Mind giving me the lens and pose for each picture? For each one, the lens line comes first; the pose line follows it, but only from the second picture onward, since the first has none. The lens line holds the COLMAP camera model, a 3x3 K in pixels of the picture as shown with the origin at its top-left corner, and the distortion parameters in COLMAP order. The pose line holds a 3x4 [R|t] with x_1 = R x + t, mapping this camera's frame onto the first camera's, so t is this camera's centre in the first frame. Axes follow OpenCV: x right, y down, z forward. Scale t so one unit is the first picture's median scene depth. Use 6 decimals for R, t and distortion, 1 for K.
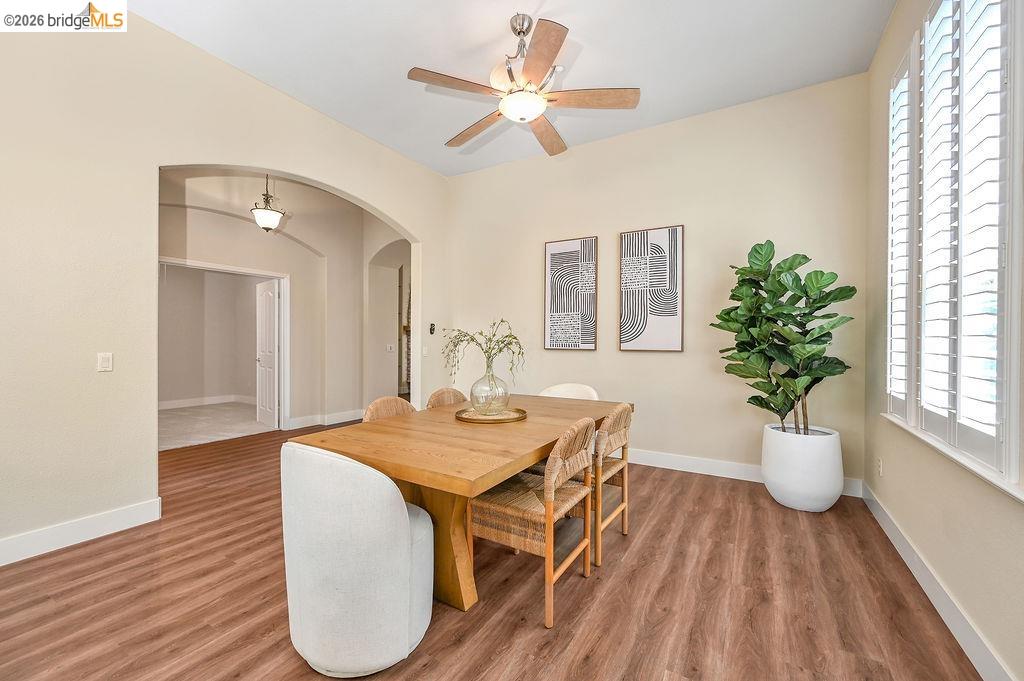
lens RADIAL K [[403.7, 0, 513.5], [0, 403.7, 342.3], [0, 0, 1]] dist [0.000621, 0.000409]
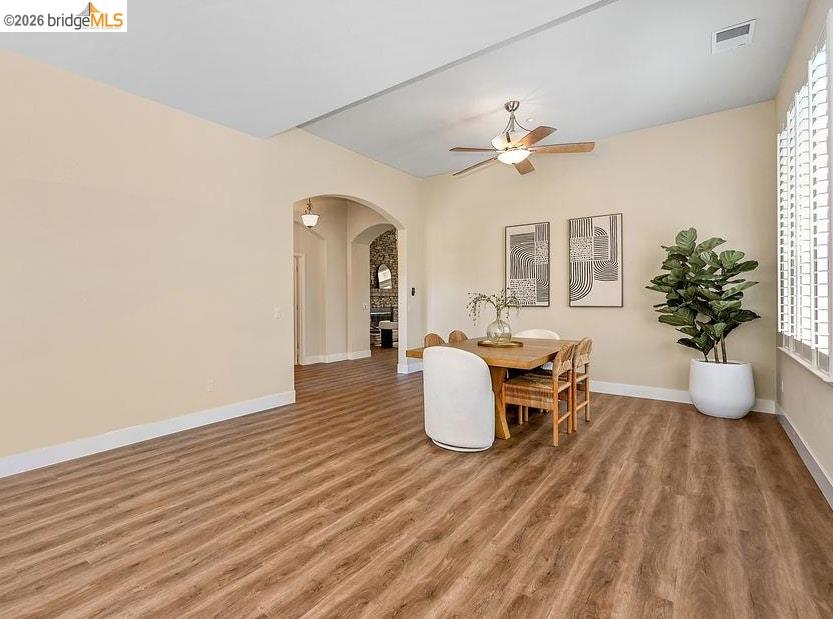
lens RADIAL K [[334.2, 0, 389.4], [0, 334.2, 299.2], [0, 0, 1]] dist [0.003247, -0.000690]
pose [[0.980648, -0.008477, -0.195595, -0.207335], [0.007133, 0.999946, -0.007578, -0.000135], [0.195649, 0.006036, 0.980656, -0.409859]]
